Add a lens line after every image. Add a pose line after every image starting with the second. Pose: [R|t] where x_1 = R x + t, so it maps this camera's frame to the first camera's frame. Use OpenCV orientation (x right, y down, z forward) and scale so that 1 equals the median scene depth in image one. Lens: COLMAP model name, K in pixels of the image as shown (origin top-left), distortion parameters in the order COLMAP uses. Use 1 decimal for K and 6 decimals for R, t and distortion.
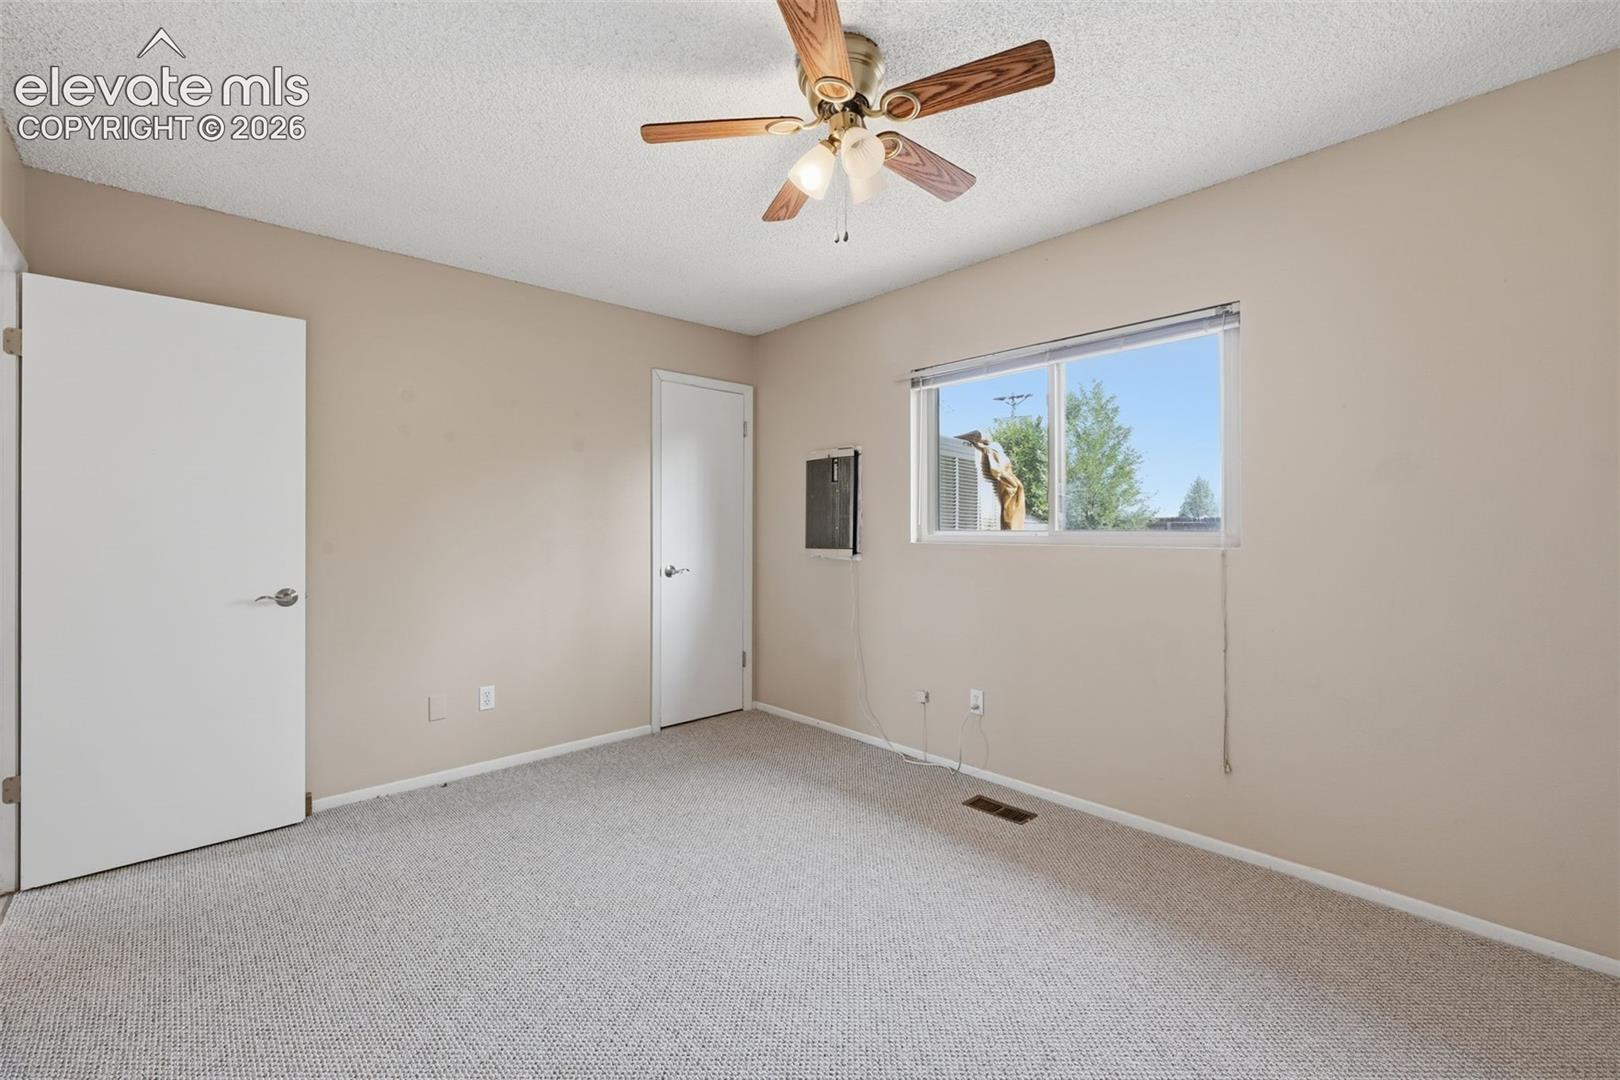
lens RADIAL K [[692.0, 0, 801.1], [0, 692.0, 532.0], [0, 0, 1]] dist [-0.000909, 0.000027]
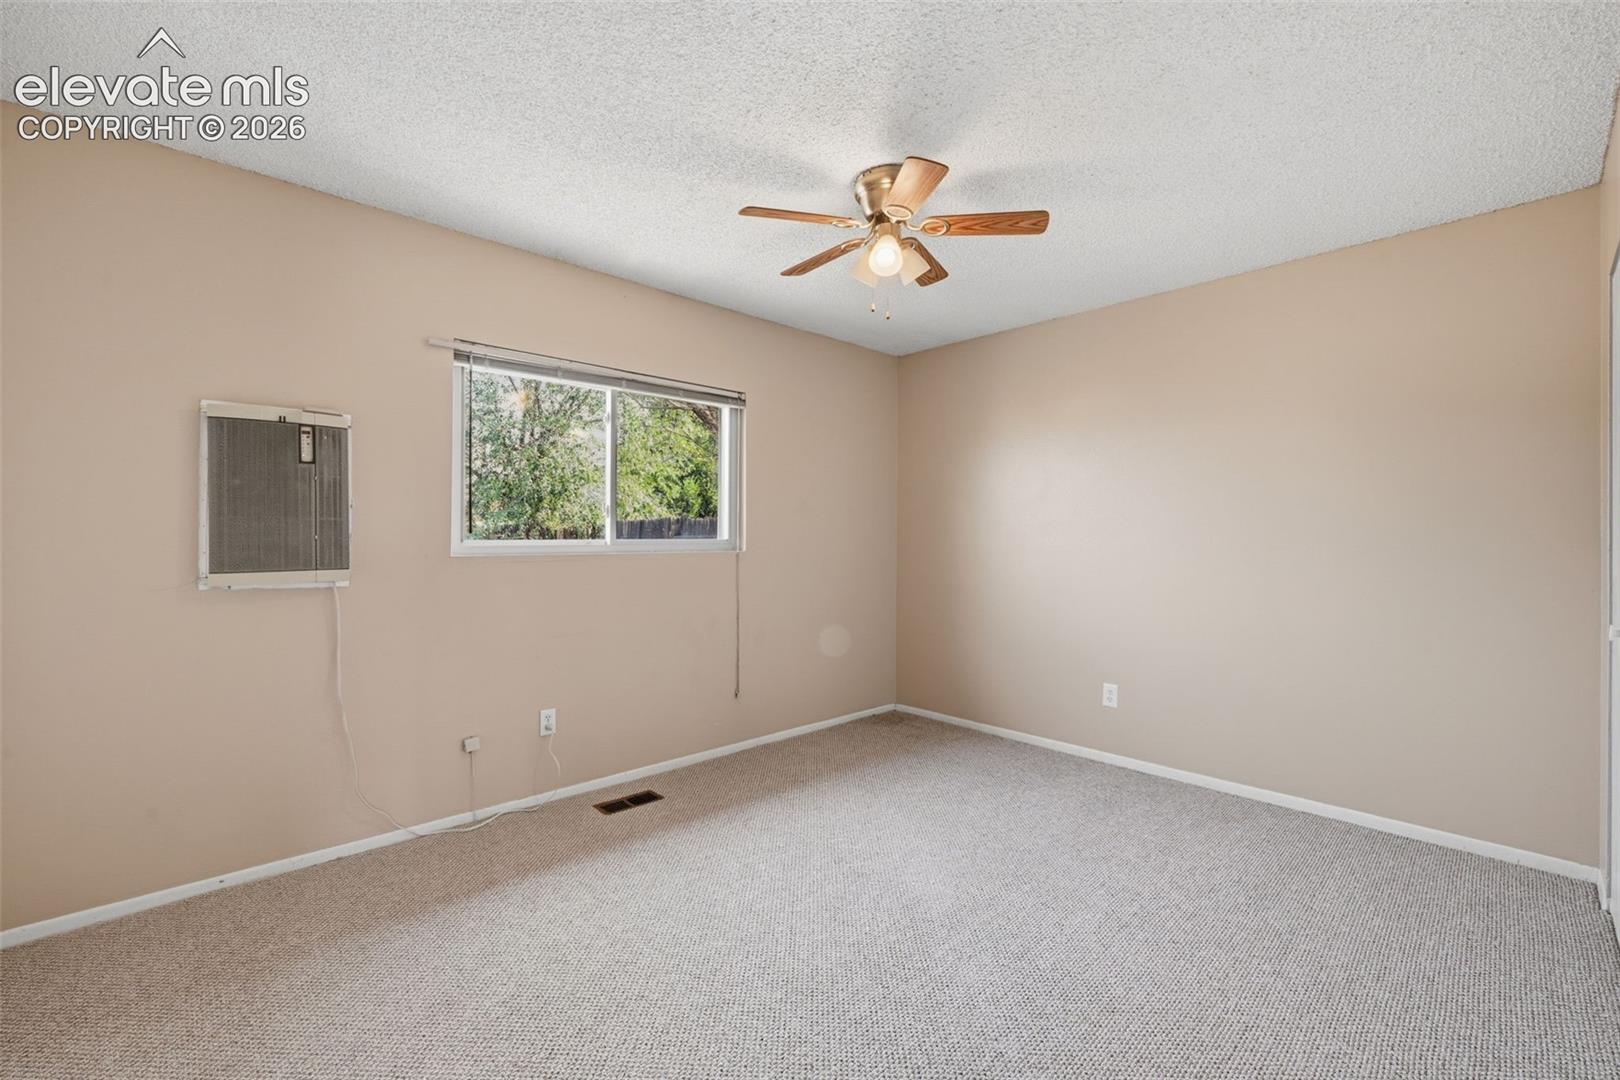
lens RADIAL K [[673.5, 0, 808.7], [0, 673.5, 543.3], [0, 0, 1]] dist [0.000772, 0.000201]
pose [[-0.021799, -0.008685, 0.999725, -0.733981], [0.000589, 0.999962, 0.008700, -0.006977], [-0.999762, 0.000779, -0.021793, 0.726185]]
